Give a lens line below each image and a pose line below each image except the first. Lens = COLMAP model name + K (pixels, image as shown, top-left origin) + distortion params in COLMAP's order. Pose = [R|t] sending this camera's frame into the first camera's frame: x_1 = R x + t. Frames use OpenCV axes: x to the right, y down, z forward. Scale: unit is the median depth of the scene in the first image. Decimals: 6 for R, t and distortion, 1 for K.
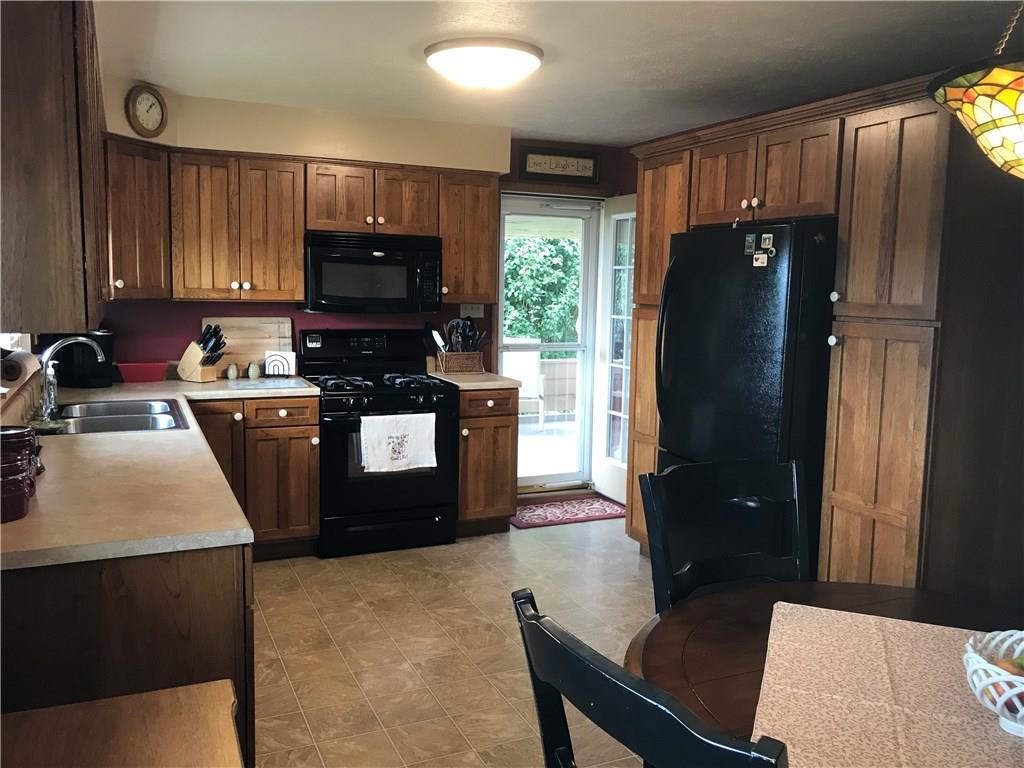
lens RADIAL K [[838.6, 0, 509.5], [0, 838.6, 379.2], [0, 0, 1]] dist [-0.005449, 0.007211]
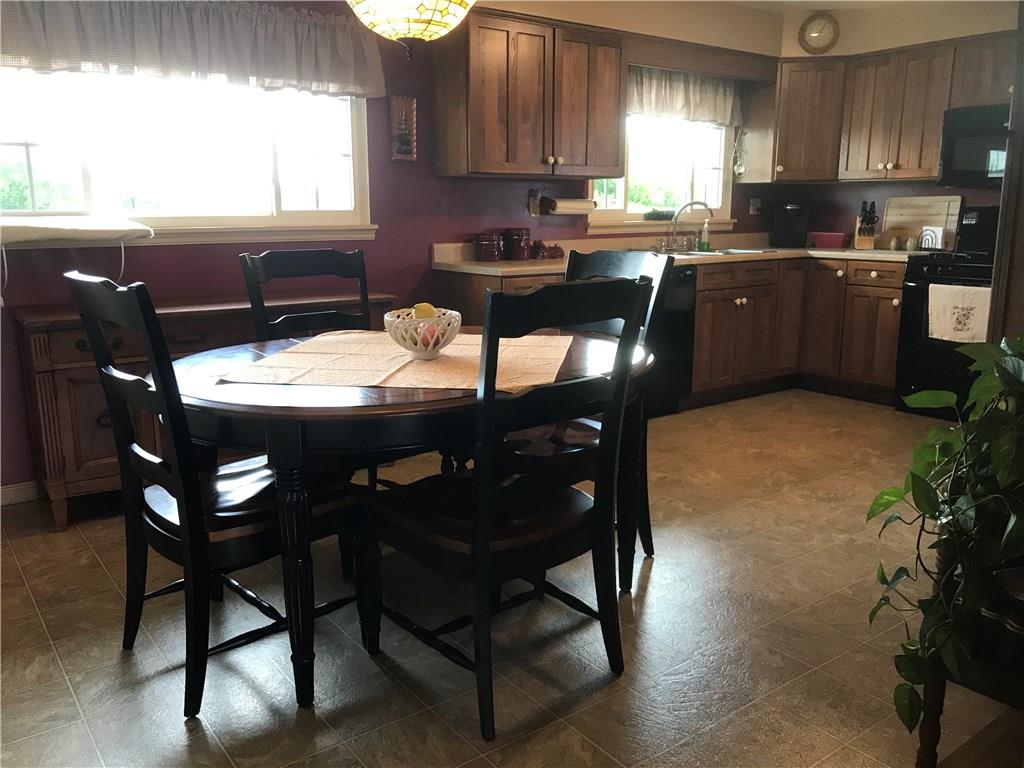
lens RADIAL K [[838.6, 0, 510.0], [0, 838.6, 386.9], [0, 0, 1]] dist [-0.005449, 0.007211]
pose [[0.214218, 0.187254, -0.958669, 0.765917], [-0.101361, 0.980416, 0.168852, 0.047700], [0.971512, 0.061000, 0.229003, 0.243529]]
